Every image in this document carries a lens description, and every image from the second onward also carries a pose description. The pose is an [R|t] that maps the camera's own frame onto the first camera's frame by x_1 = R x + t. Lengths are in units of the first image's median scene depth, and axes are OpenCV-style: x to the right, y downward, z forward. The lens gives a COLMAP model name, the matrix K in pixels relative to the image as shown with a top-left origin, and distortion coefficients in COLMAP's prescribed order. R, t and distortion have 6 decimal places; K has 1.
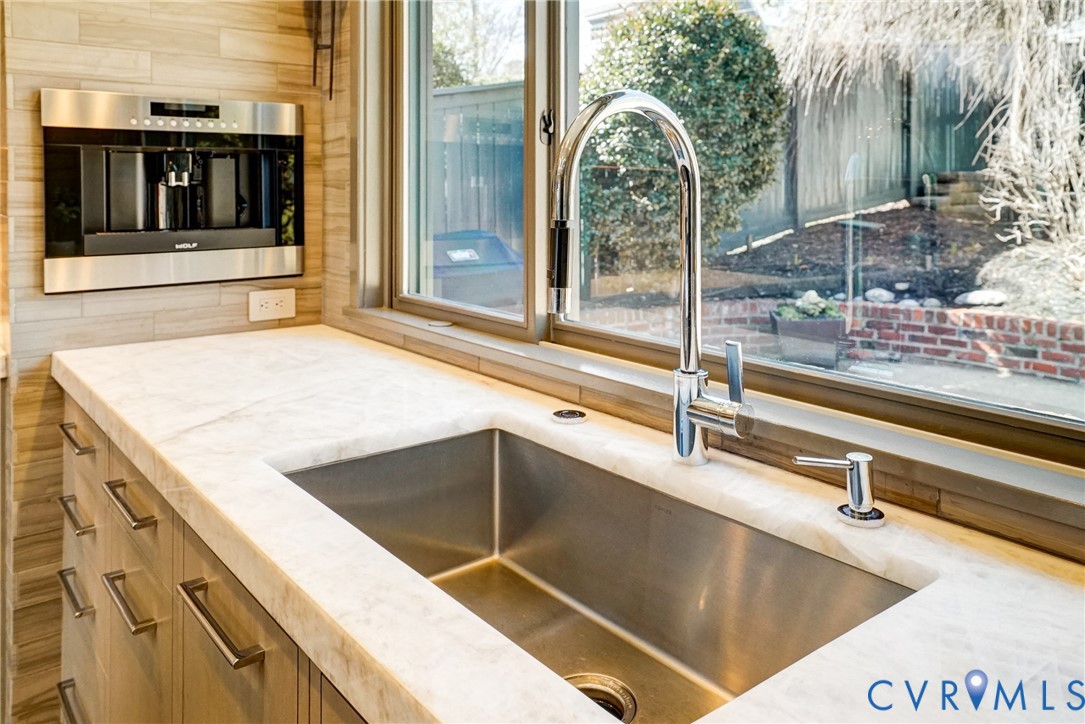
lens RADIAL K [[810.1, 0, 532.3], [0, 810.1, 277.2], [0, 0, 1]] dist [0.019895, 0.017206]
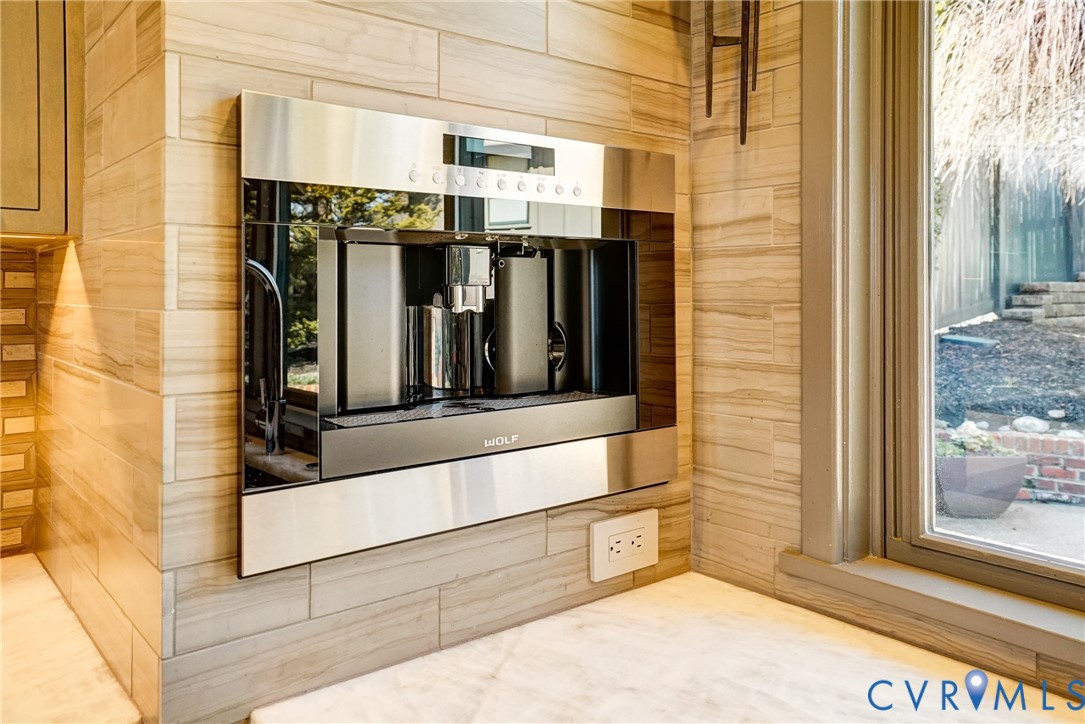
lens RADIAL K [[810.1, 0, 539.5], [0, 810.1, 360.9], [0, 0, 1]] dist [0.019895, 0.017206]
pose [[0.999725, -0.006120, 0.022642, -0.373138], [0.006897, 0.999384, -0.034420, -0.061851], [-0.022417, 0.034566, 0.999151, 0.475921]]
